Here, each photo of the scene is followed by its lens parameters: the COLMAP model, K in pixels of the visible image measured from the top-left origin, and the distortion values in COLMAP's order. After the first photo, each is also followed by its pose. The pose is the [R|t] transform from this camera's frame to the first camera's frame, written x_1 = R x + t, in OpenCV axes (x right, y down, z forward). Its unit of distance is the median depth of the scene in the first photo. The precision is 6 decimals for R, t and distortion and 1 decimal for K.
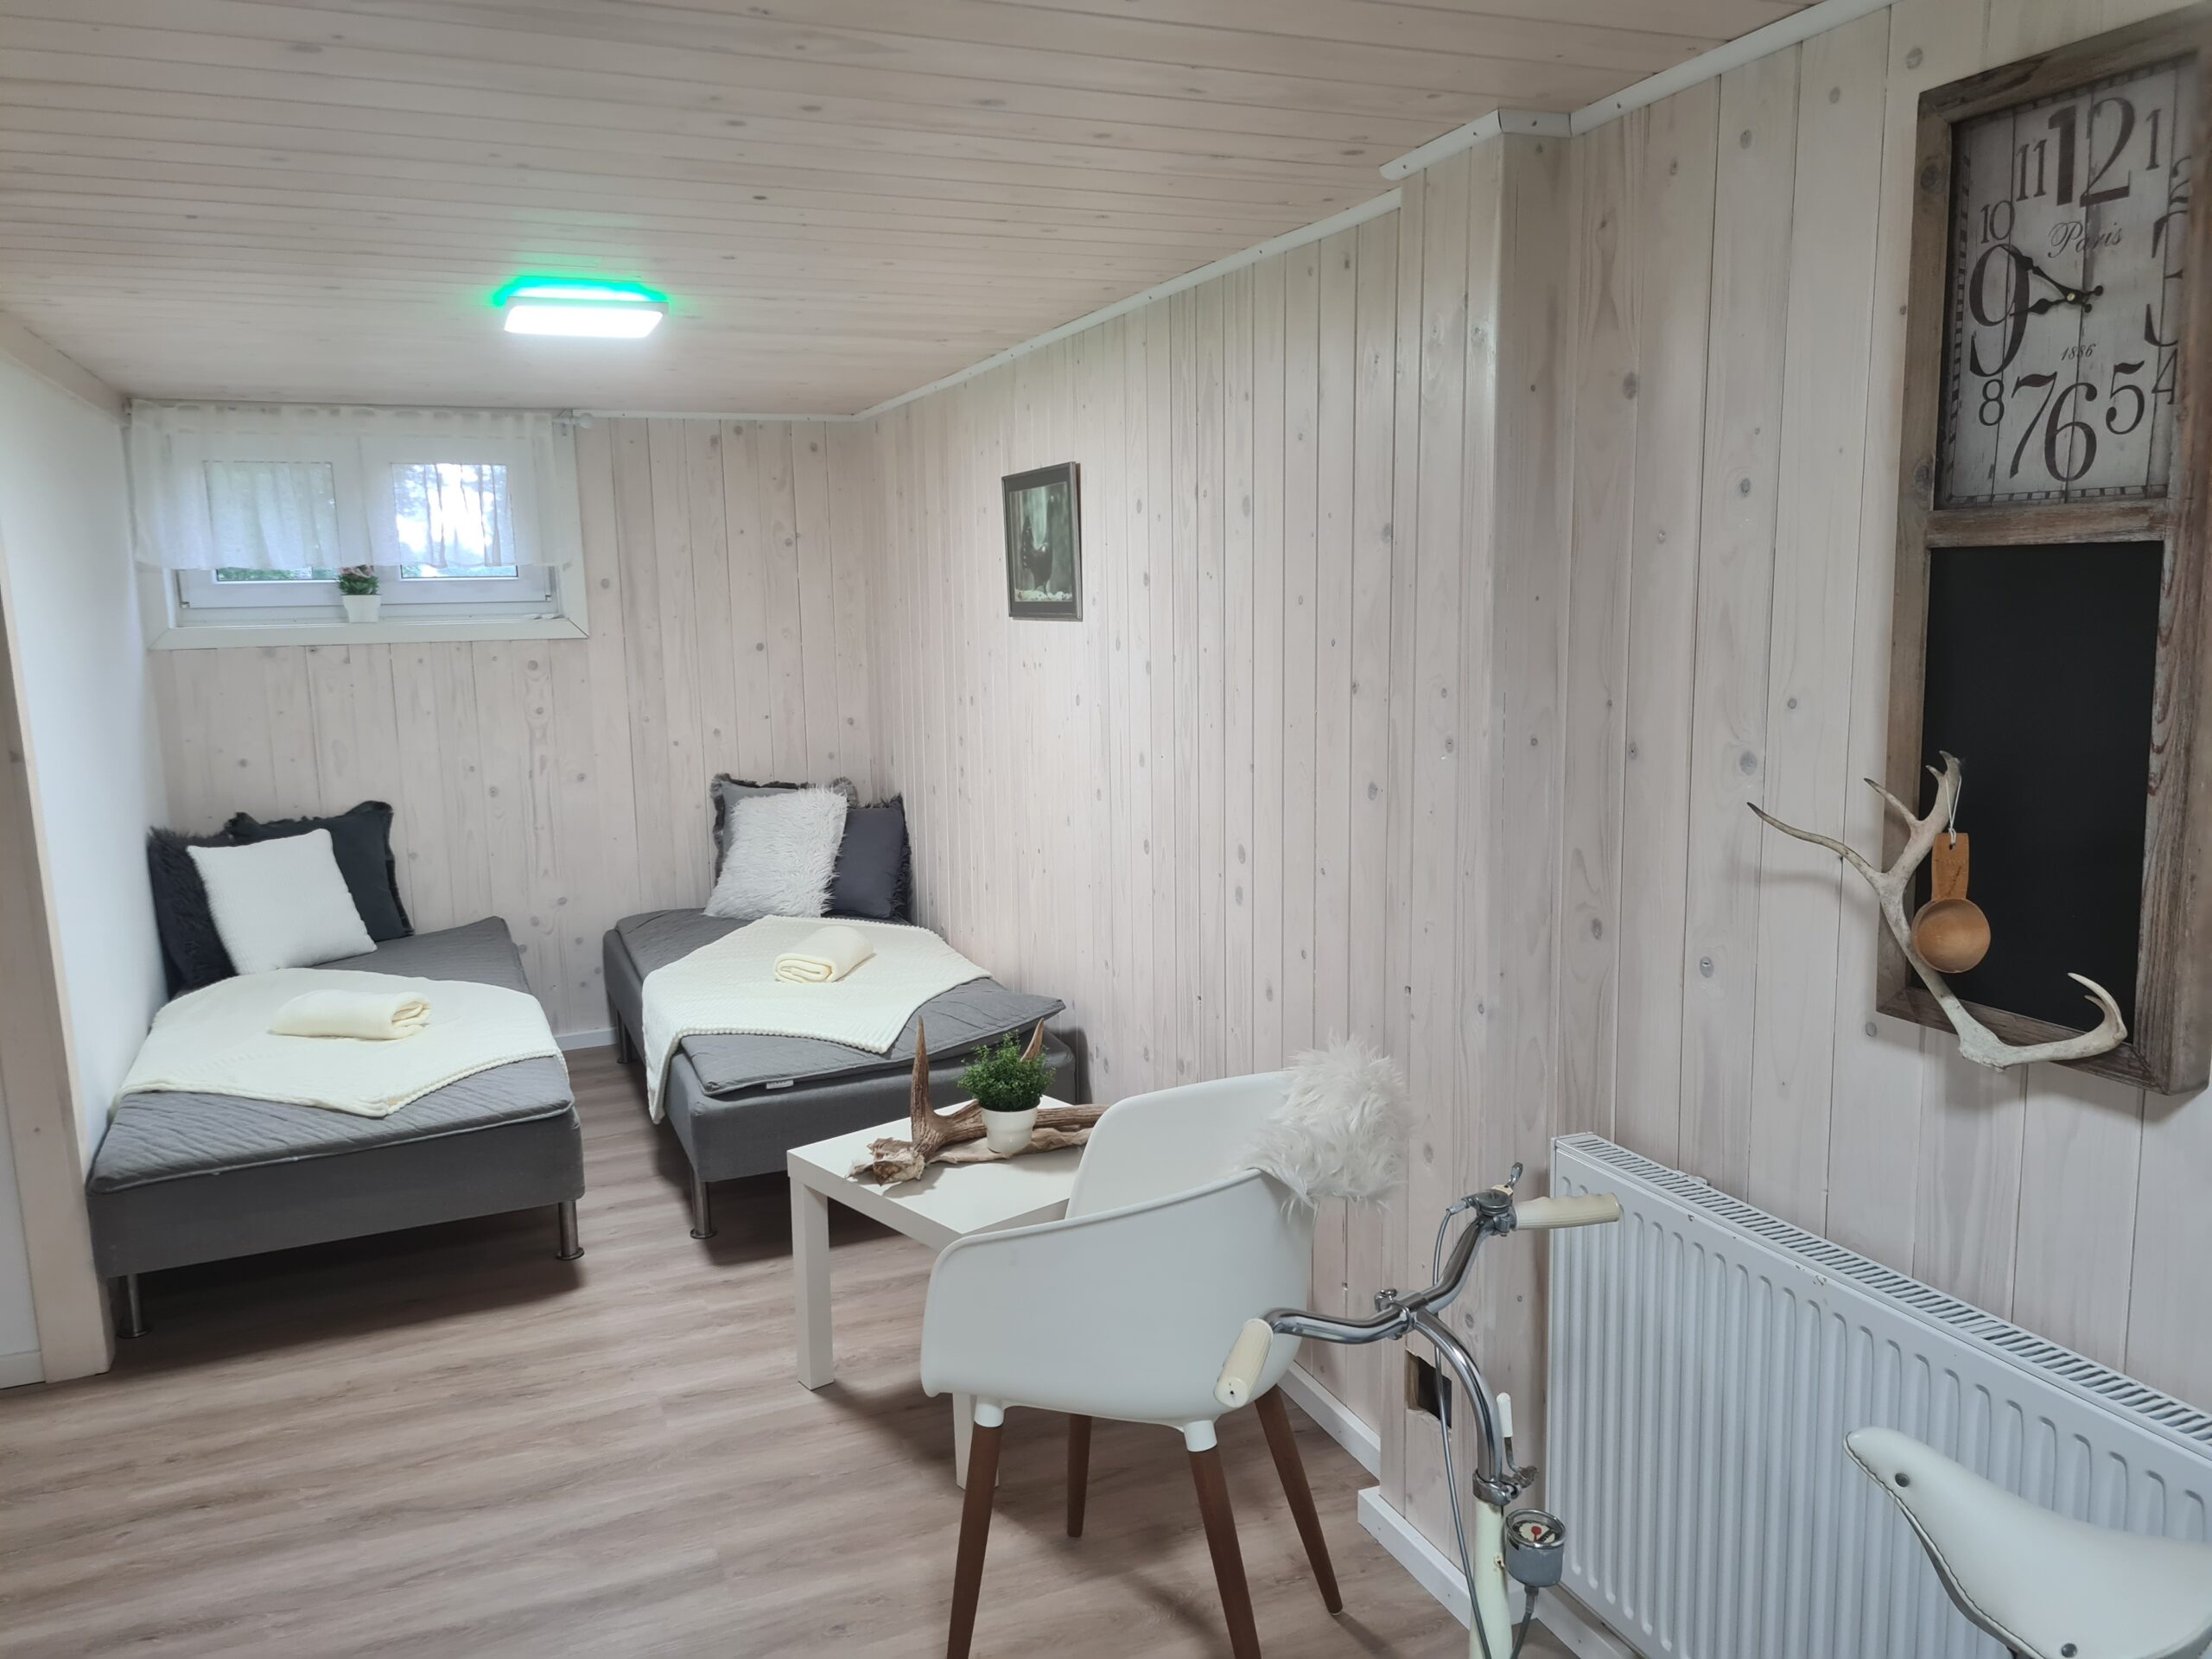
lens RADIAL K [[1704.5, 0, 1105.8], [0, 1704.5, 883.9], [0, 0, 1]] dist [0.062029, -0.048628]
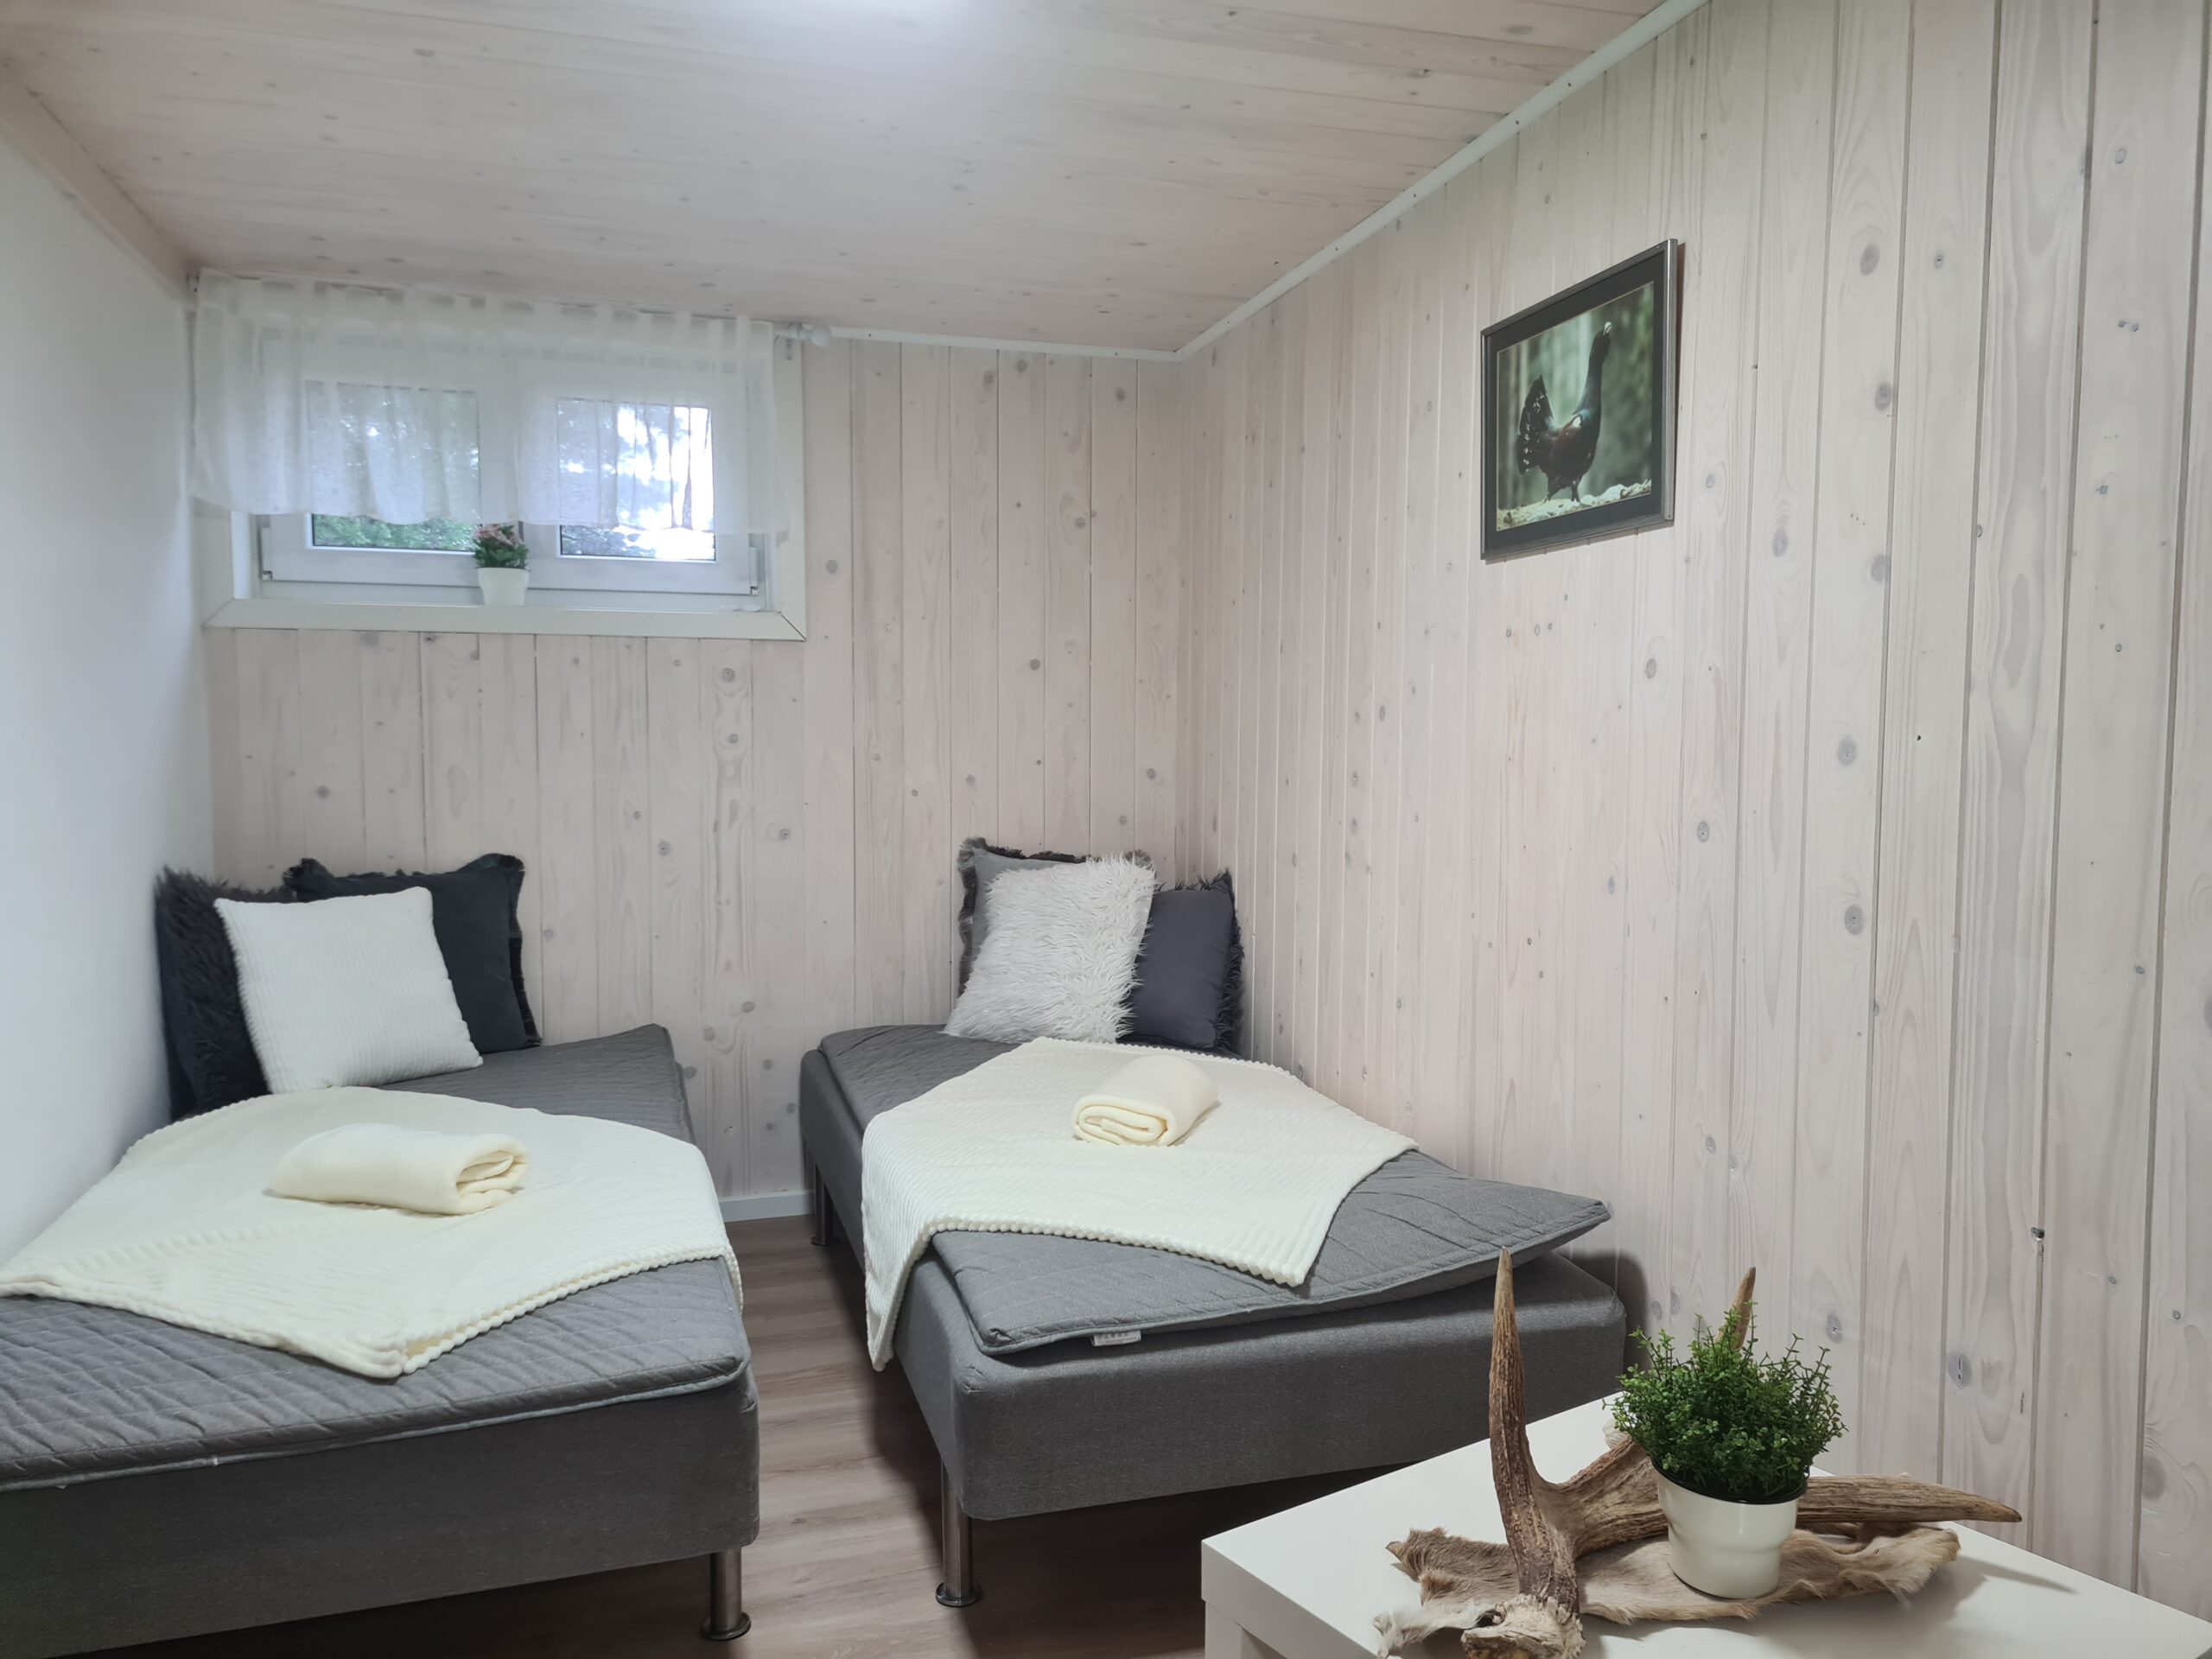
lens RADIAL K [[1704.5, 0, 1105.8], [0, 1704.5, 883.9], [0, 0, 1]] dist [0.062029, -0.048628]
pose [[0.994161, 0.030367, -0.103542, -0.109133], [-0.039322, 0.995556, -0.085565, 0.015480], [0.100483, 0.089137, 0.990938, 0.343378]]
